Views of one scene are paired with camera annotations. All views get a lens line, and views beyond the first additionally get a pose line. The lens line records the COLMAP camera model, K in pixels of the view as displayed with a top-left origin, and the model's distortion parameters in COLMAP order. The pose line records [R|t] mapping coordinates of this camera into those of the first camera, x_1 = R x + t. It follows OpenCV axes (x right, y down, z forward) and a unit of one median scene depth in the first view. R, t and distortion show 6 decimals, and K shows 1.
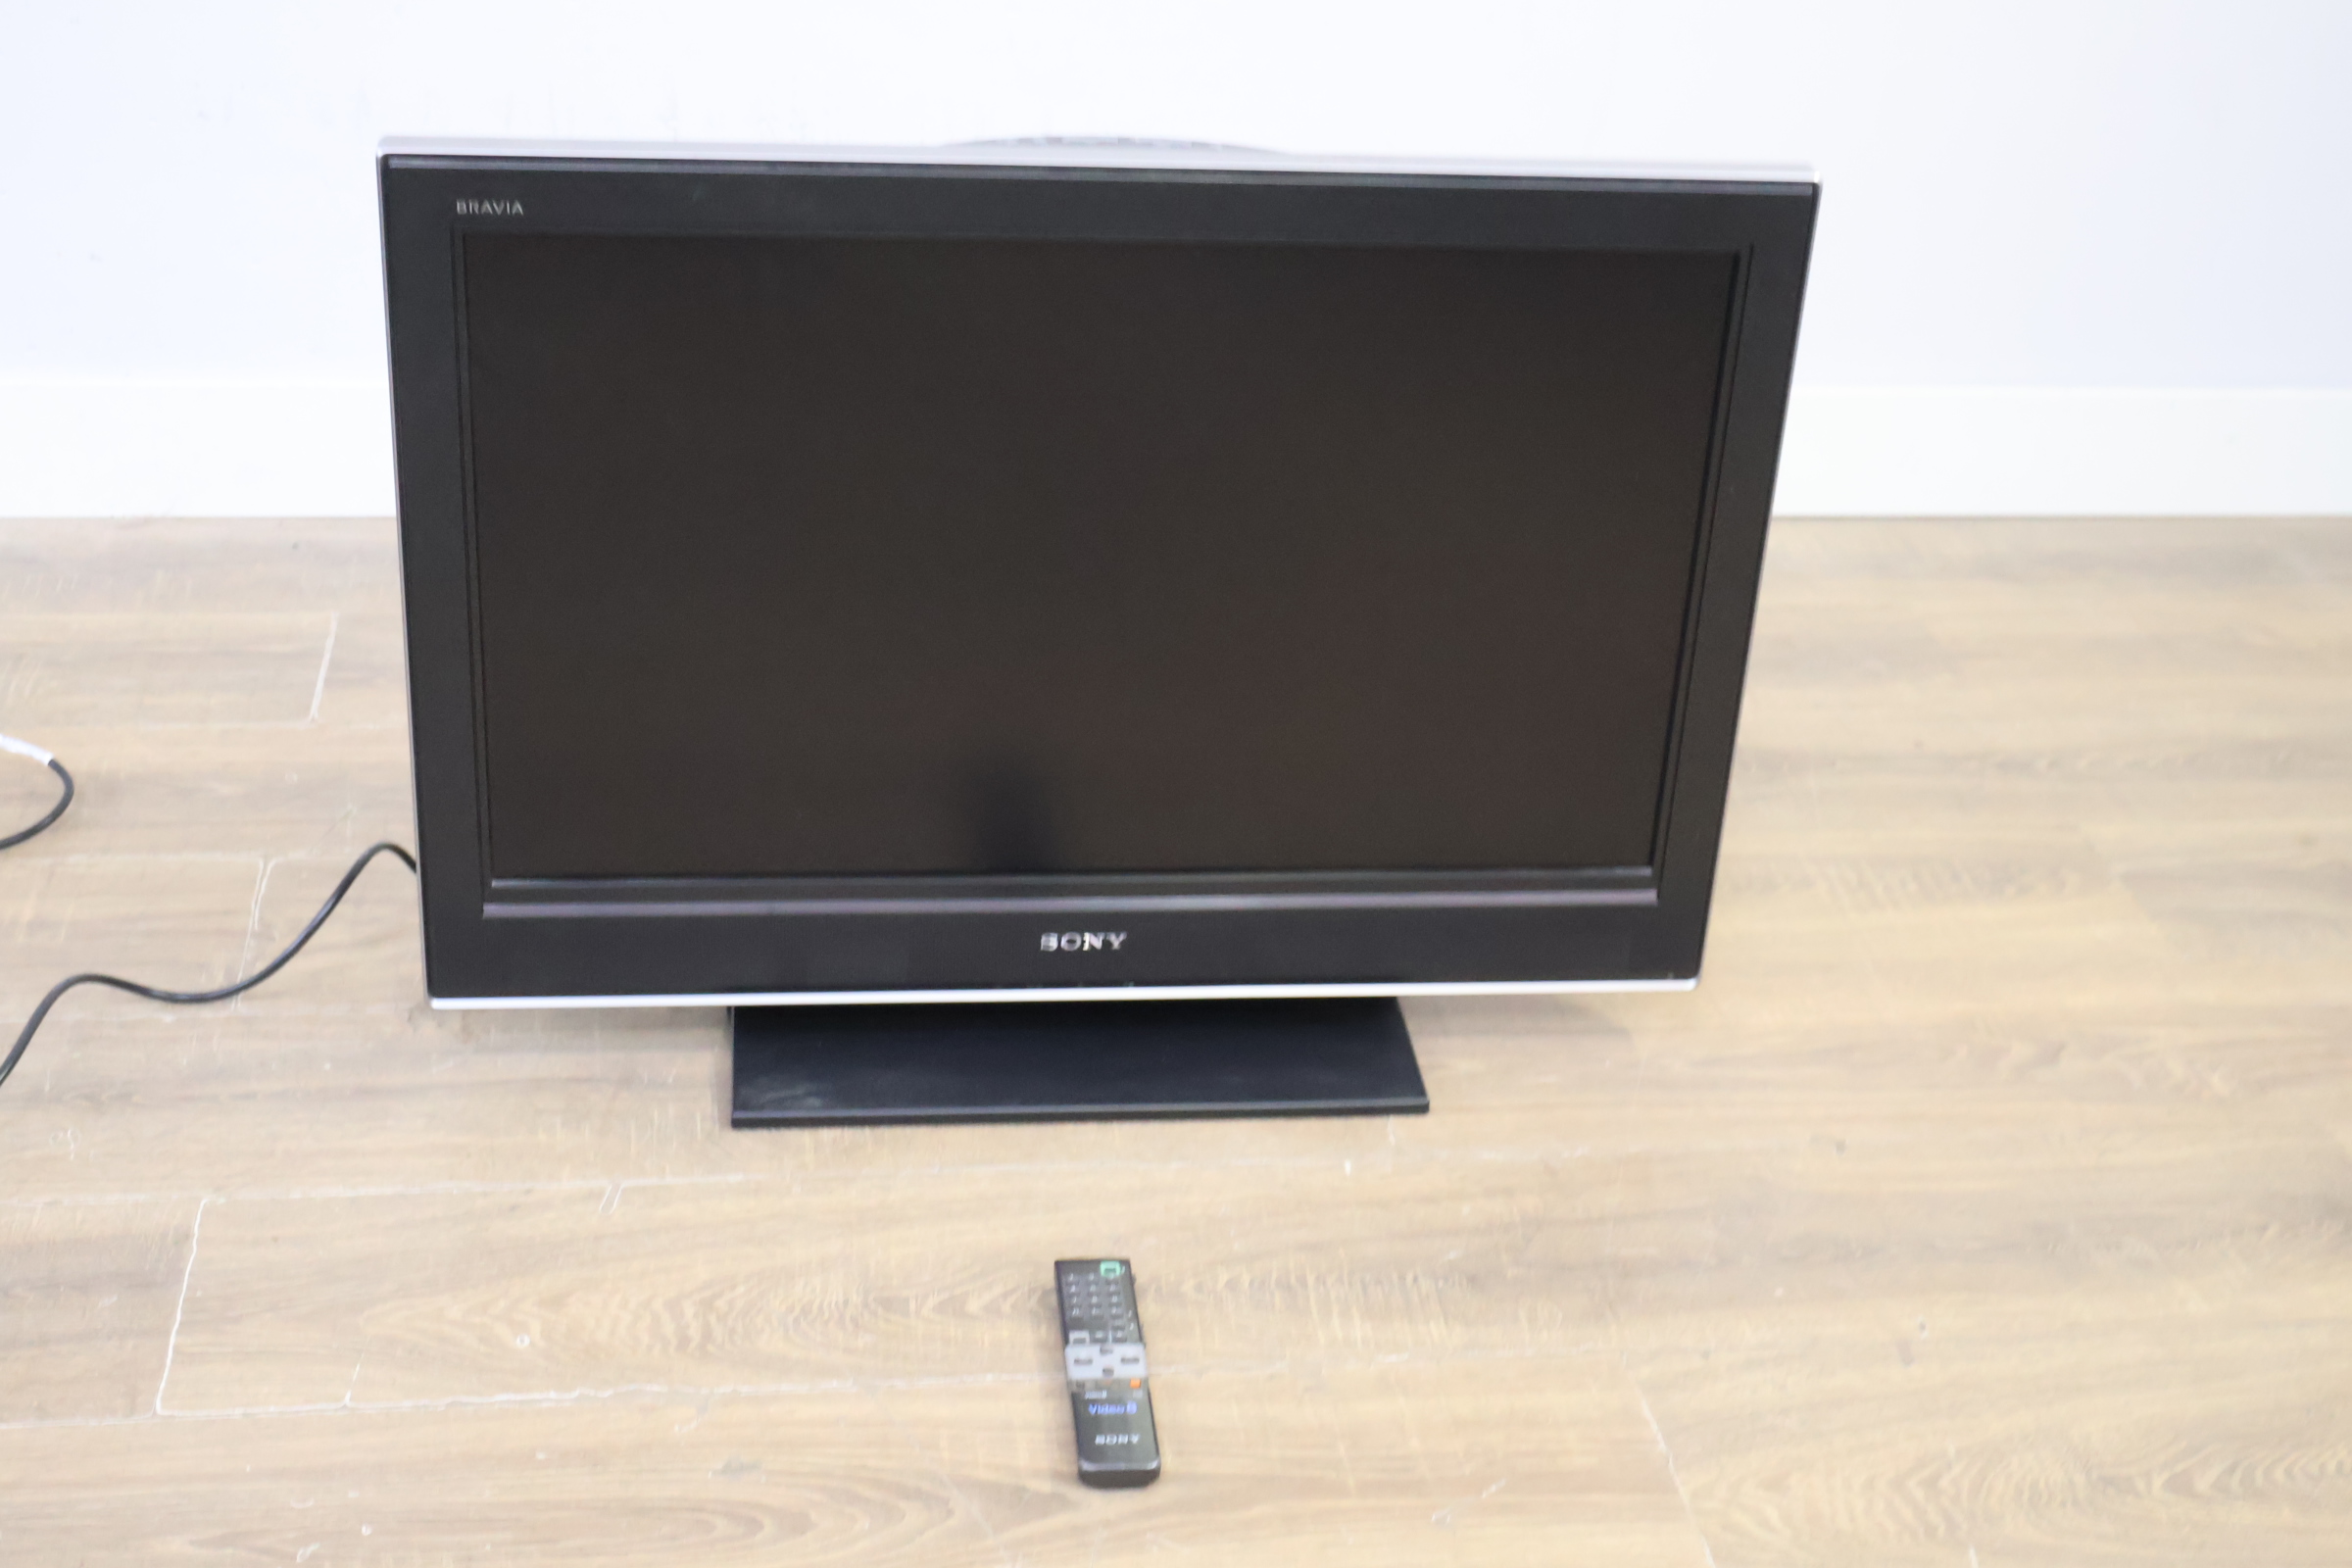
lens RADIAL K [[3321.2, 0, 1194.8], [0, 3321.2, 768.7], [0, 0, 1]] dist [0.010018, 0.000000]
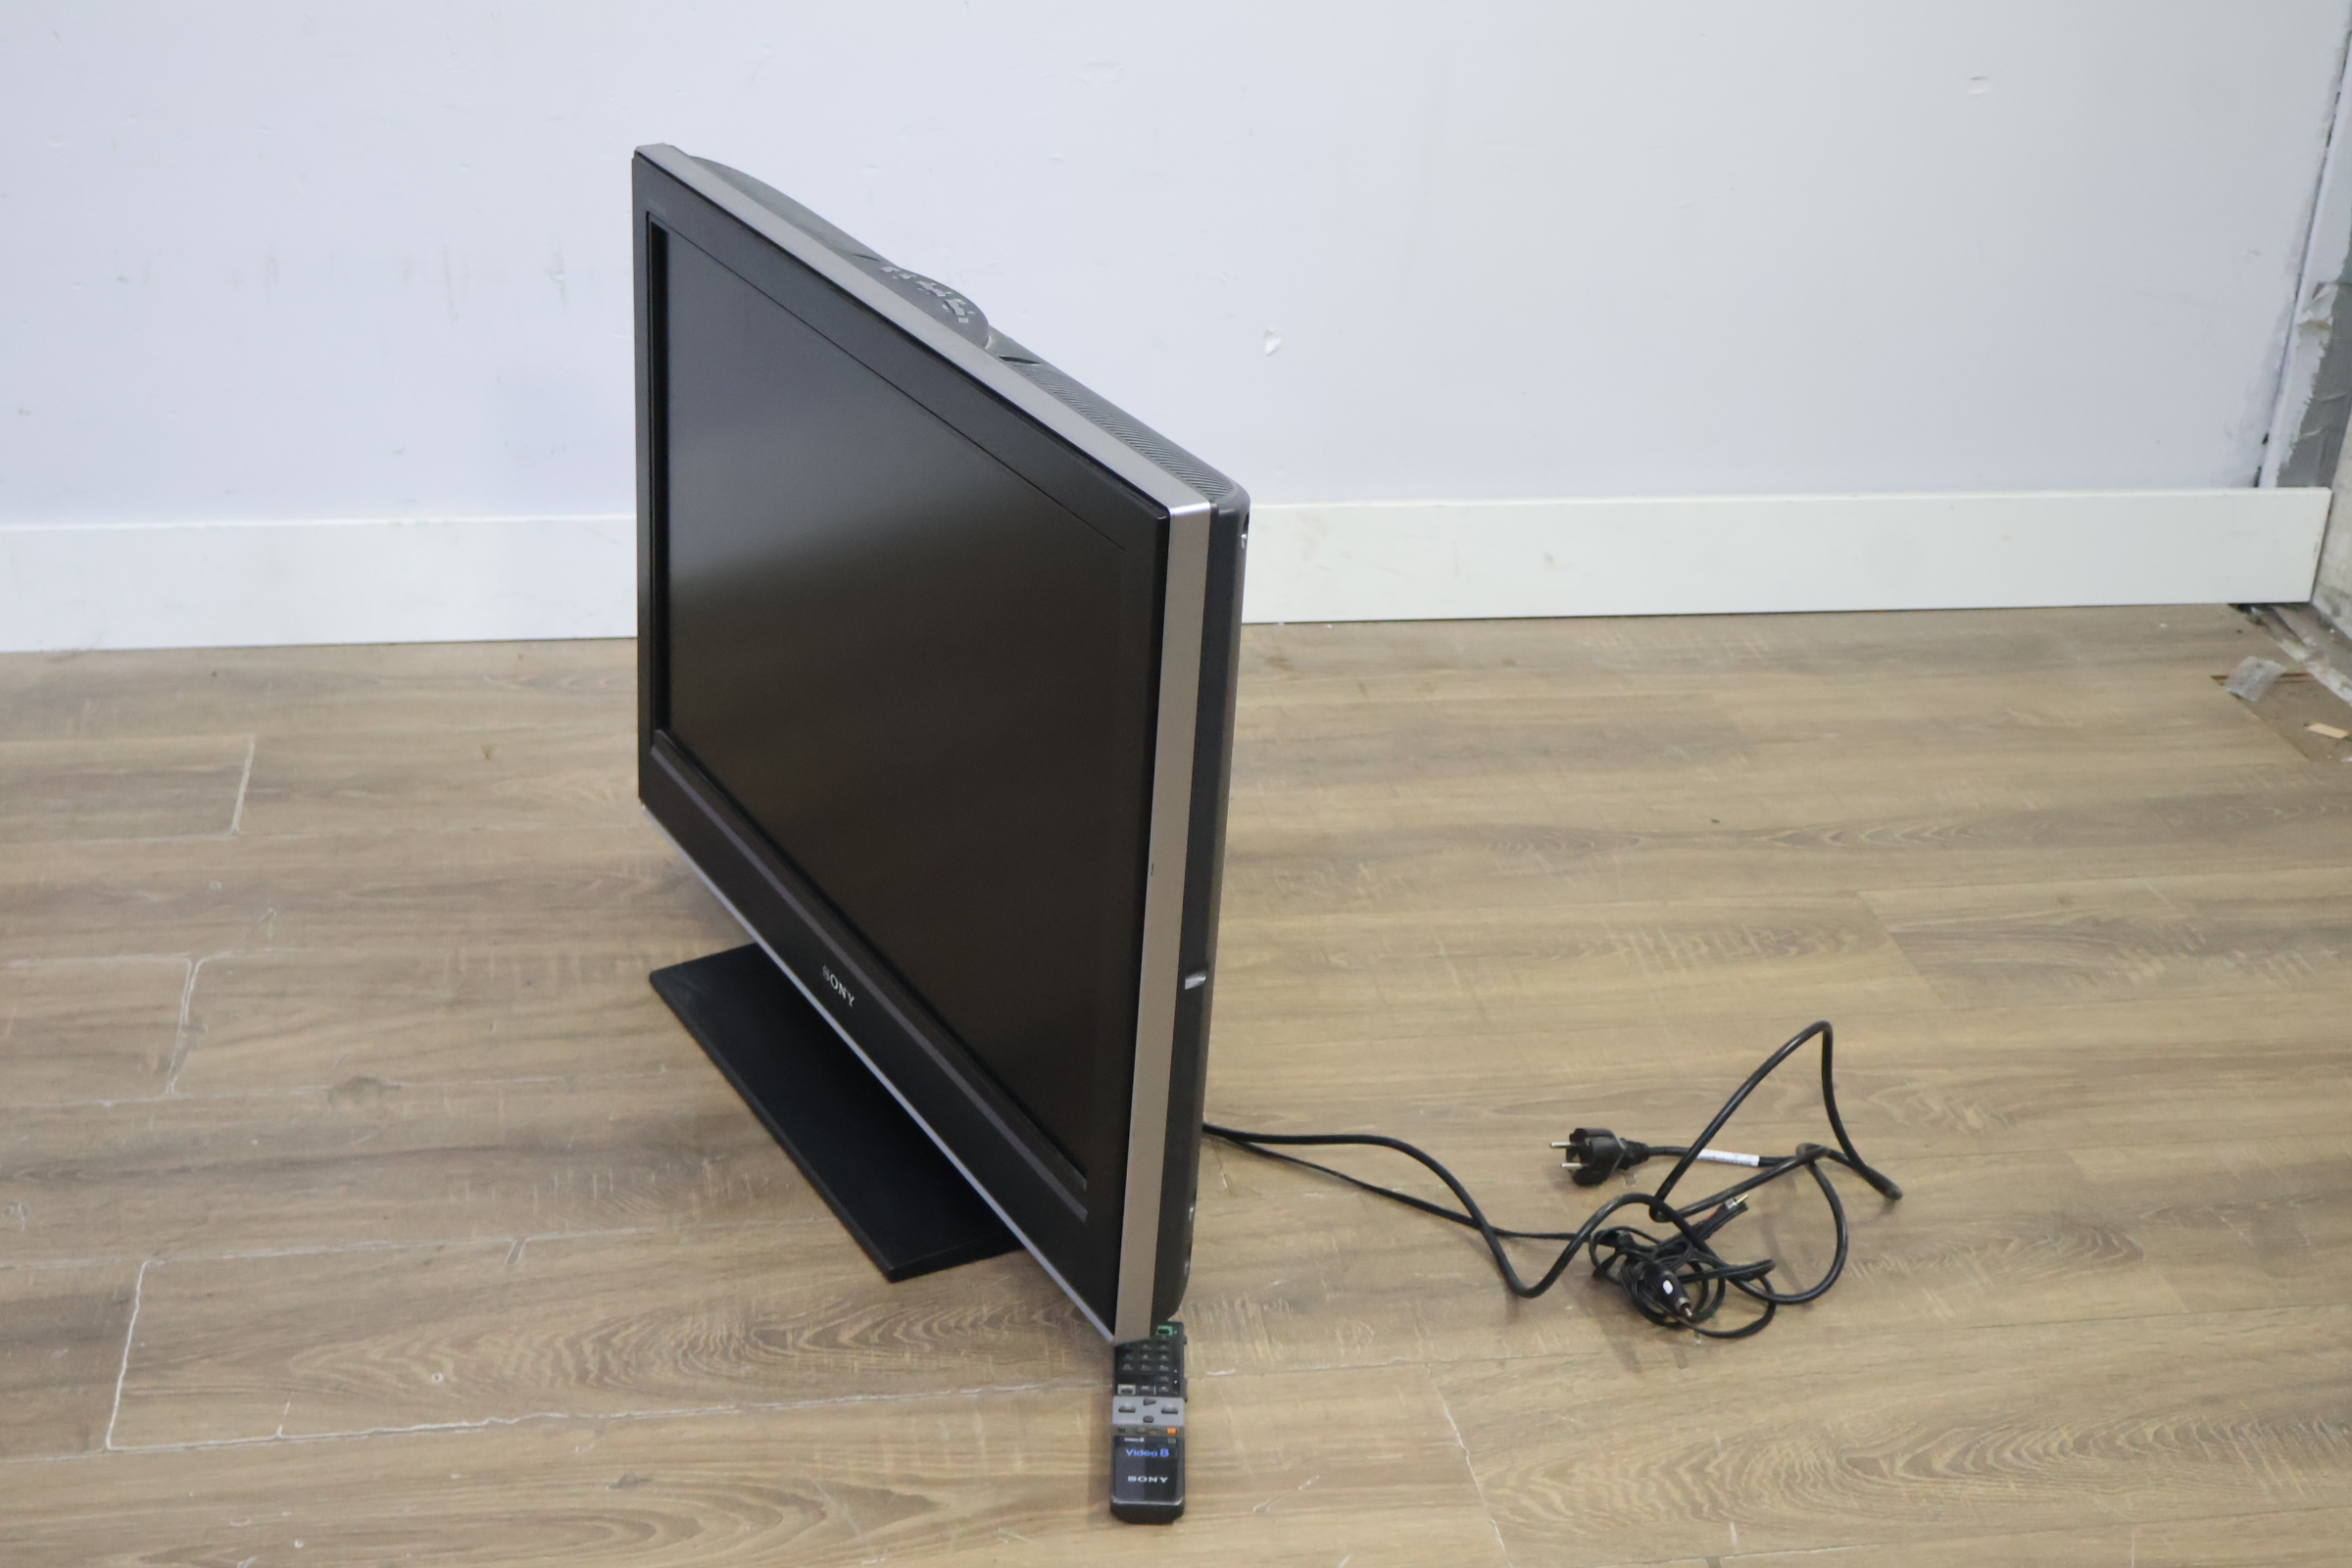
lens RADIAL K [[3321.2, 0, 1188.3], [0, 3321.2, 764.5], [0, 0, 1]] dist [0.010018, 0.000000]
pose [[0.999421, -0.022853, 0.025199, 0.023724], [0.023767, 0.999046, -0.036625, 0.013037], [-0.024338, 0.037203, 0.999011, -0.115725]]
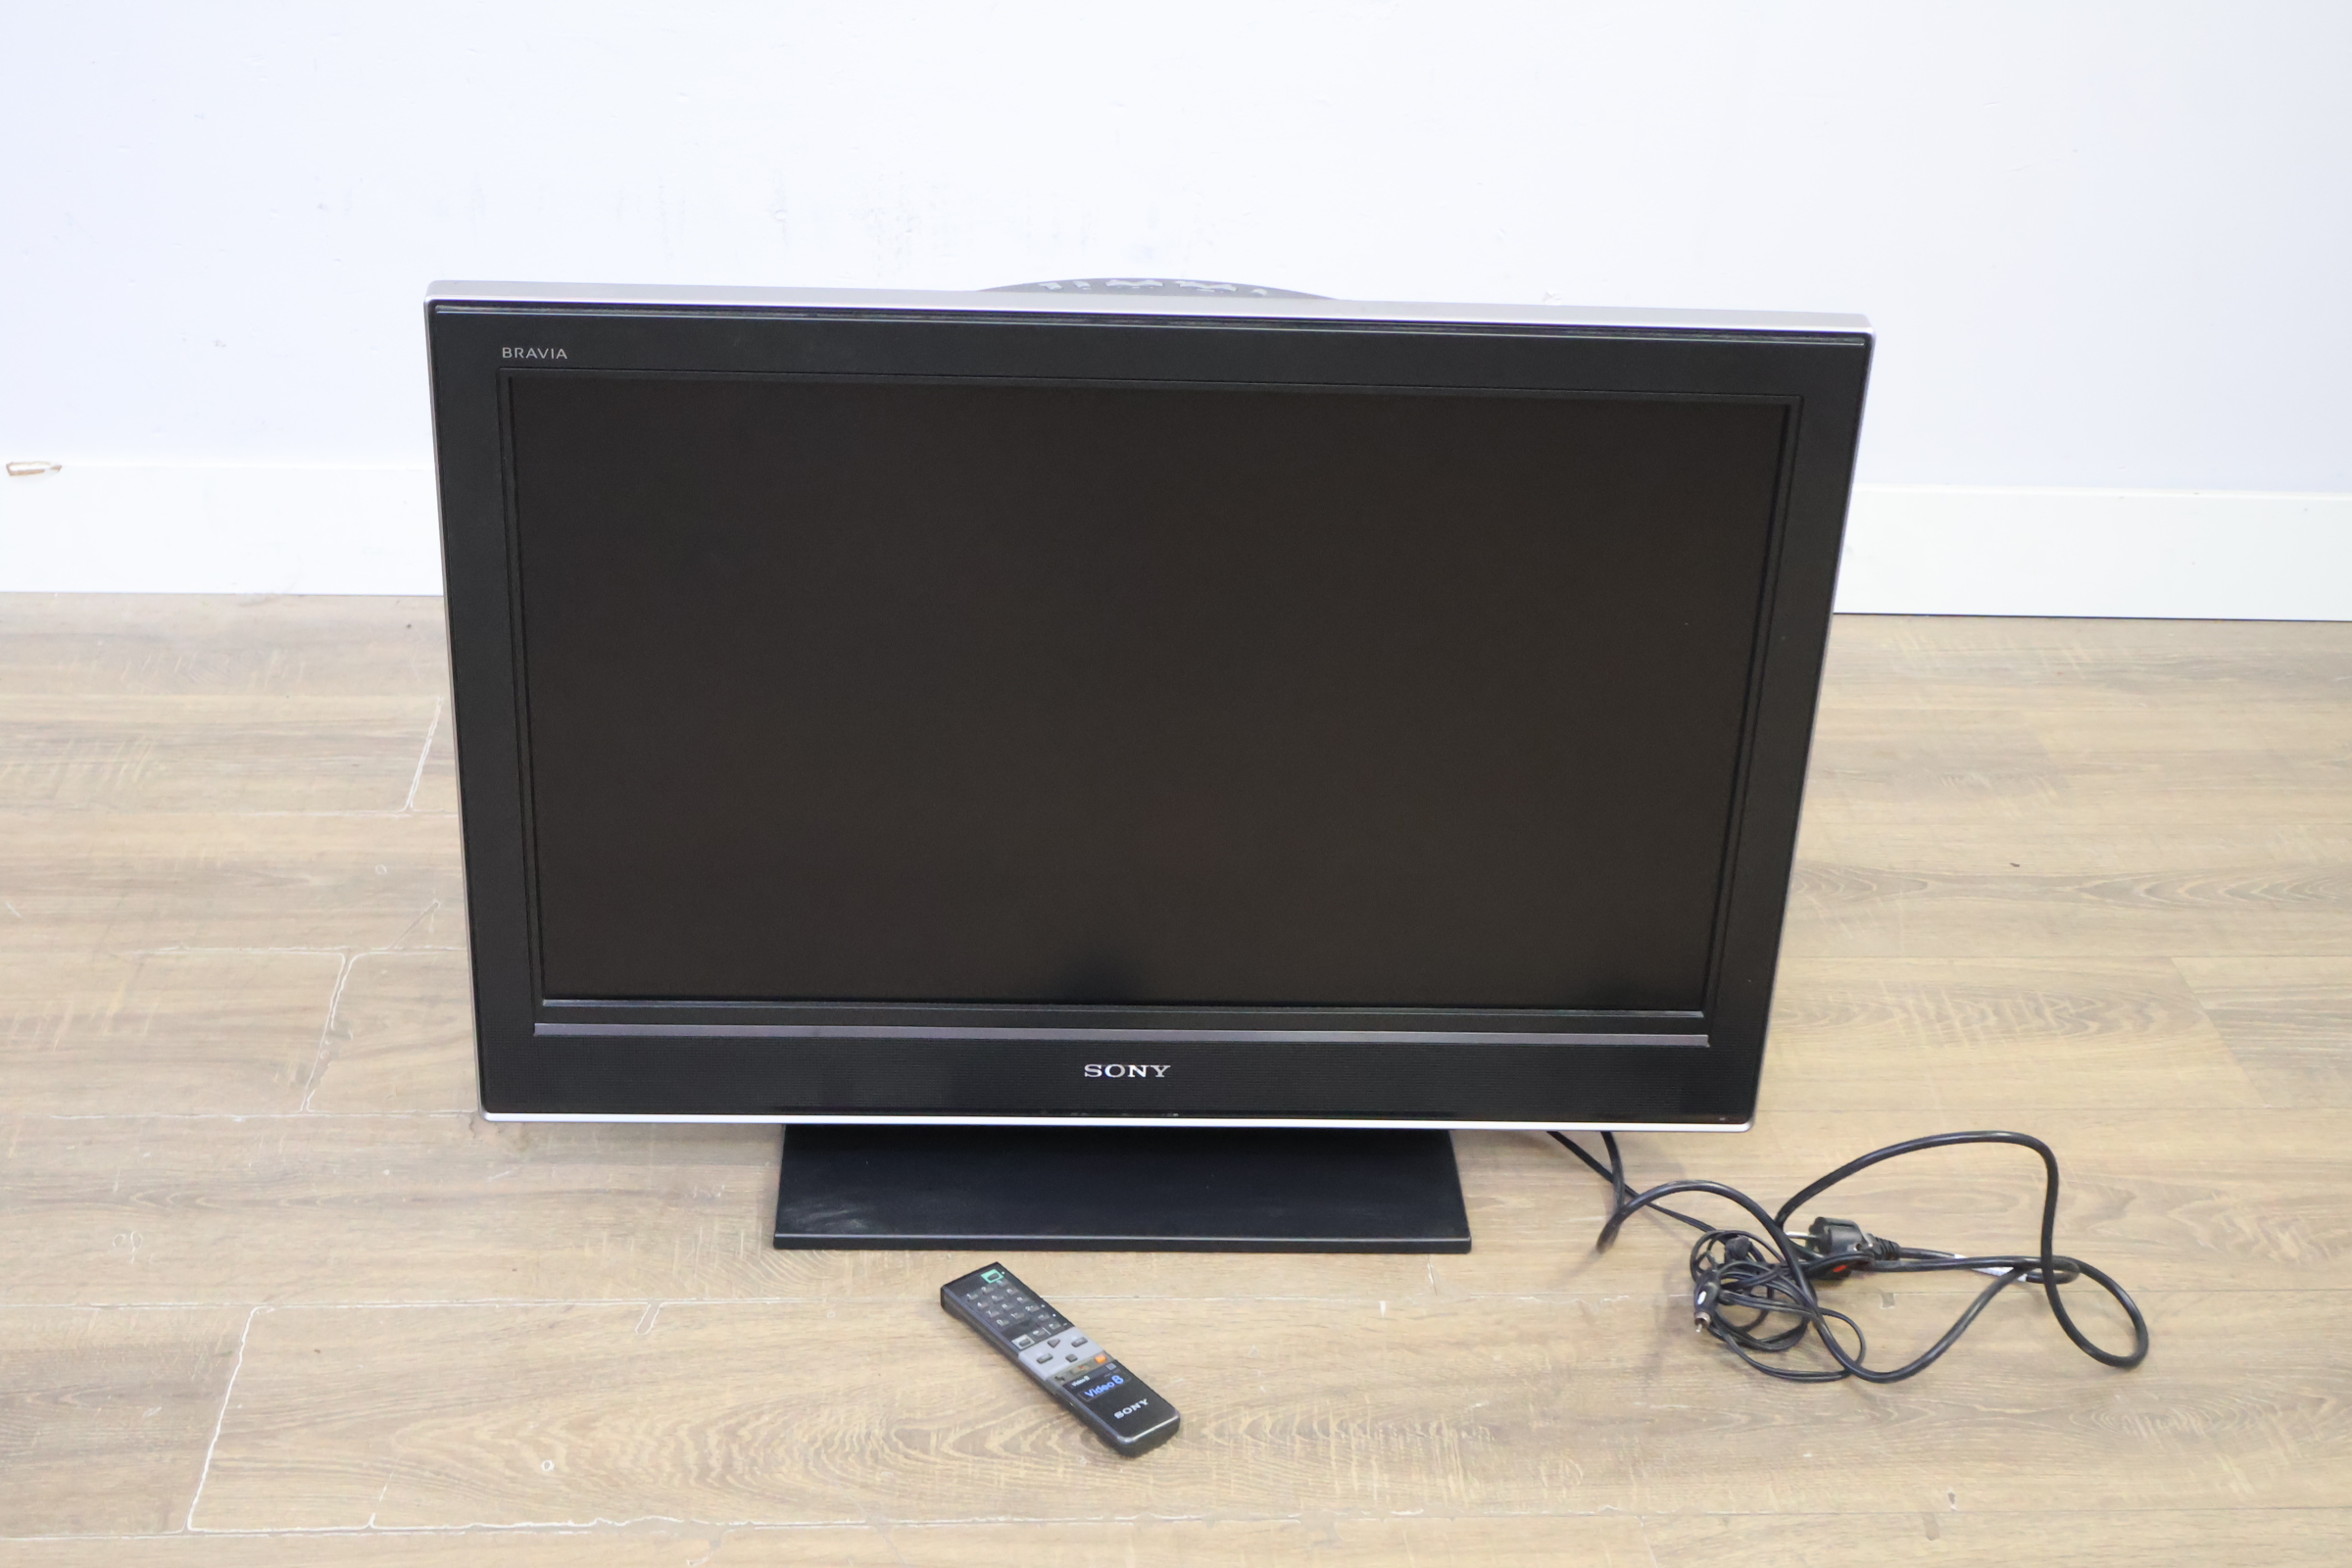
lens RADIAL K [[3321.2, 0, 1171.1], [0, 3321.2, 792.9], [0, 0, 1]] dist [0.010018, 0.000000]
pose [[0.997032, 0.022305, -0.073688, 0.054551], [-0.021532, 0.999705, 0.011271, -0.045975], [0.073918, -0.009651, 0.997218, 0.001319]]
